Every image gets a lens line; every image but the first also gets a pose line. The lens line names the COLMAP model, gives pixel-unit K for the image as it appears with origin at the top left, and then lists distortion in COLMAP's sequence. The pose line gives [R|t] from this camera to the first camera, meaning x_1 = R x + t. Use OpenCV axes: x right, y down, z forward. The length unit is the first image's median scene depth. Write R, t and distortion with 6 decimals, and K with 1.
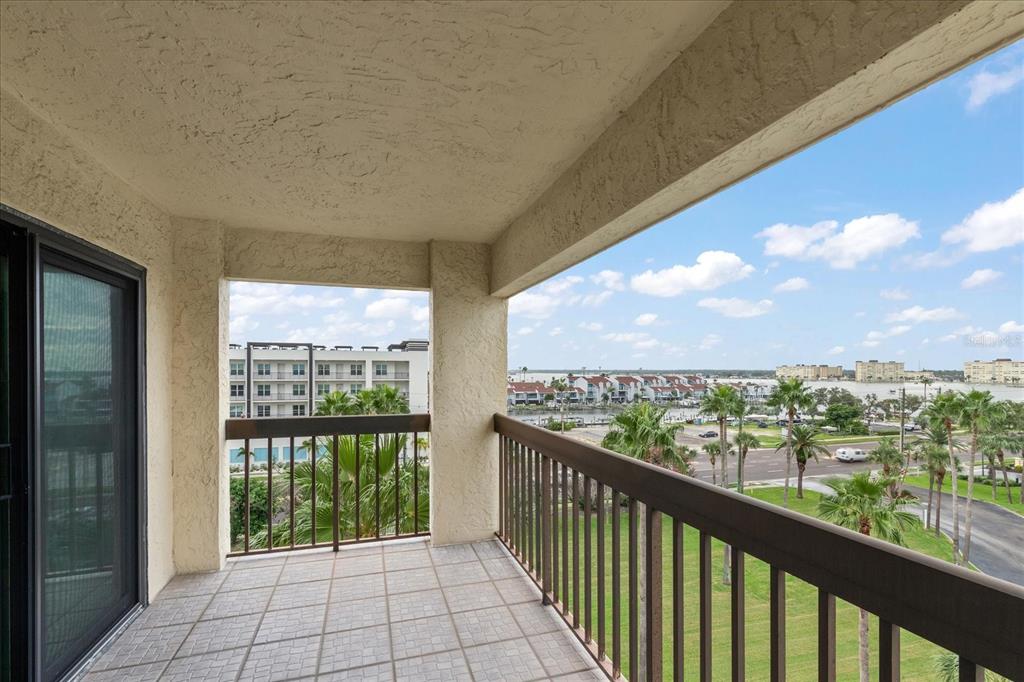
lens RADIAL K [[453.2, 0, 512.7], [0, 453.2, 389.2], [0, 0, 1]] dist [0.004620, -0.002319]
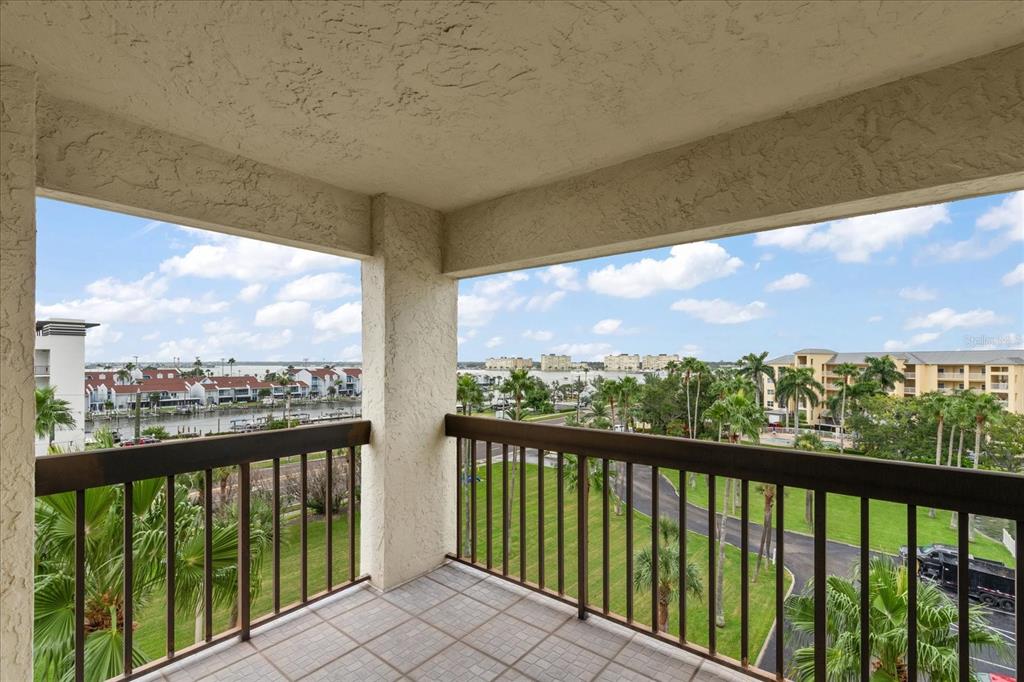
lens RADIAL K [[453.2, 0, 506.4], [0, 453.2, 380.0], [0, 0, 1]] dist [0.004620, -0.002319]
pose [[0.835620, -0.022780, 0.548836, -0.414445], [0.023890, 0.999701, 0.005121, -0.012253], [-0.548789, 0.008832, 0.835914, 0.235633]]
